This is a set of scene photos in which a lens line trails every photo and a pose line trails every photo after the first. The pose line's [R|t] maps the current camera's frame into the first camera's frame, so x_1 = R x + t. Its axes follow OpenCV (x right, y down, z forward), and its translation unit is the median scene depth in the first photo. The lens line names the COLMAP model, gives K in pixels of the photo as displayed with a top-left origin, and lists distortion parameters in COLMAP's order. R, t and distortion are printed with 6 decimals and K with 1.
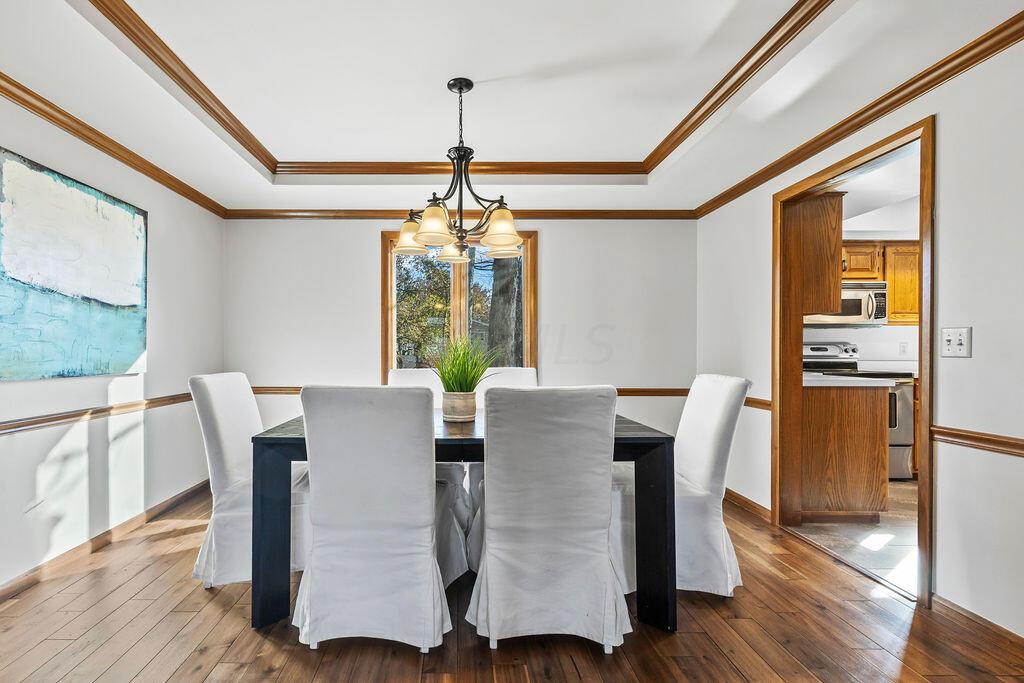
lens RADIAL K [[444.0, 0, 505.3], [0, 444.0, 350.5], [0, 0, 1]] dist [0.003329, 0.000230]
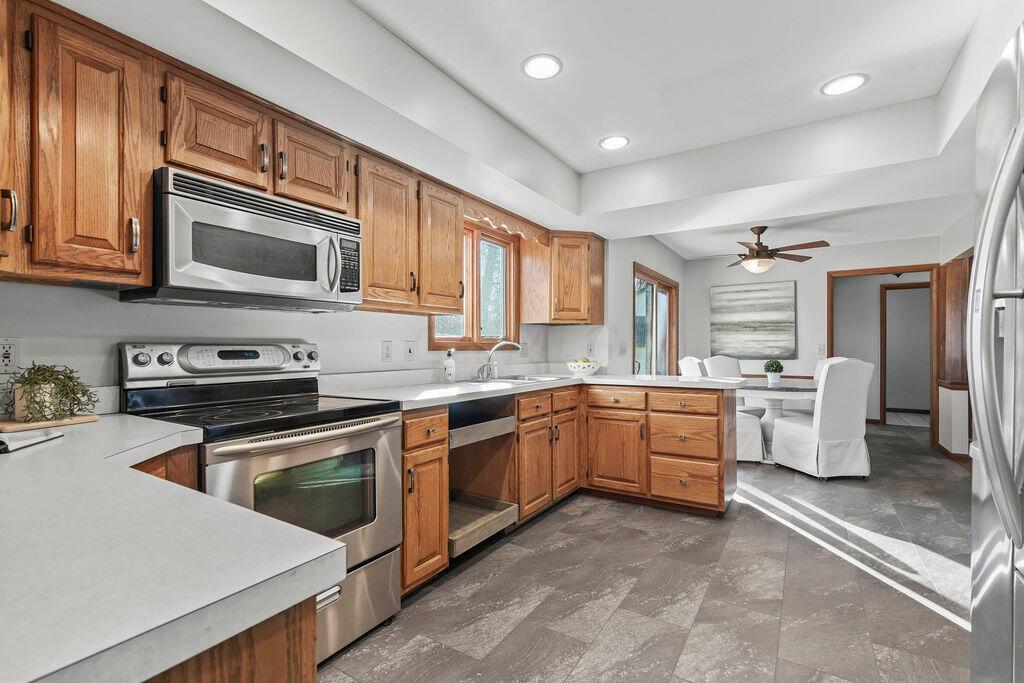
lens RADIAL K [[507.8, 0, 515.2], [0, 507.8, 347.8], [0, 0, 1]] dist [0.005044, 0.000195]
pose [[0.565424, -0.003849, 0.824792, 0.467575], [0.003744, 0.999991, 0.002100, -0.009959], [-0.824792, 0.001901, 0.565433, 0.515652]]
